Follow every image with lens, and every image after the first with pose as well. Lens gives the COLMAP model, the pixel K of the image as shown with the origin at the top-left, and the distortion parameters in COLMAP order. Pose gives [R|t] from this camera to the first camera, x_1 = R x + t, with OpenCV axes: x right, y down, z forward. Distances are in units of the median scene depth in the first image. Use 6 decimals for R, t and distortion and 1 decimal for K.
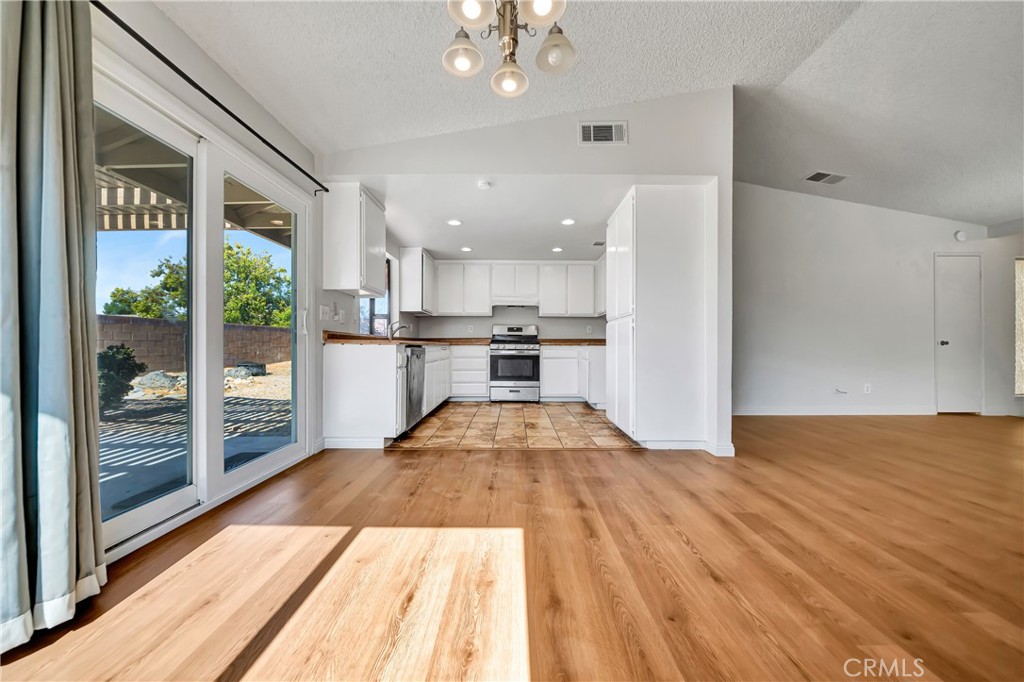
lens RADIAL K [[365.0, 0, 506.7], [0, 365.0, 344.9], [0, 0, 1]] dist [-0.001389, -0.000113]
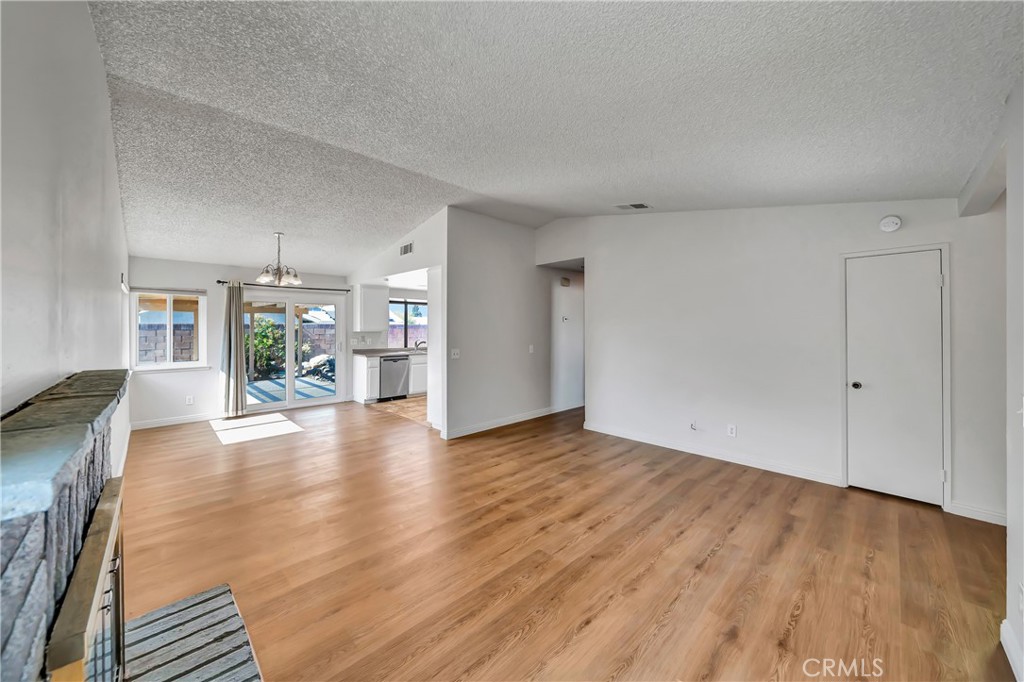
lens RADIAL K [[368.4, 0, 490.1], [0, 368.4, 327.3], [0, 0, 1]] dist [-0.000170, -0.000056]
pose [[0.685721, -0.004160, -0.727853, 1.753282], [0.003696, 0.999991, -0.002233, -0.165949], [0.727856, -0.001159, 0.685730, 0.029369]]
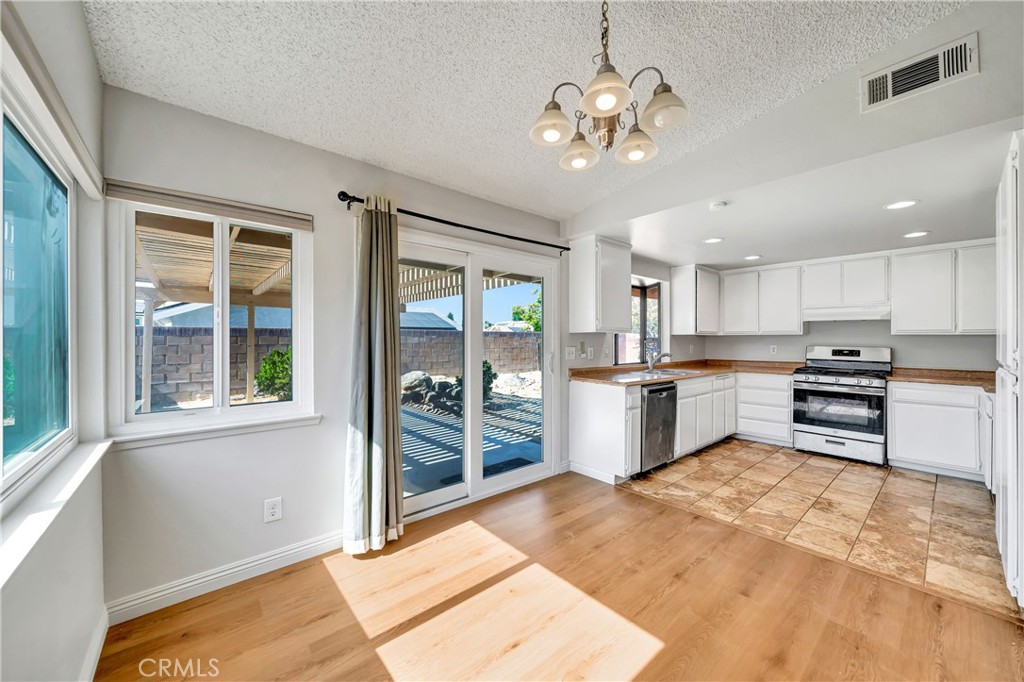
lens RADIAL K [[375.7, 0, 509.9], [0, 375.7, 340.9], [0, 0, 1]] dist [-0.002055, -0.000143]
pose [[0.657956, 0.002086, -0.753053, 0.264386], [0.000433, 0.999995, 0.003149, -0.127240], [0.753056, -0.002398, 0.657952, 0.070563]]
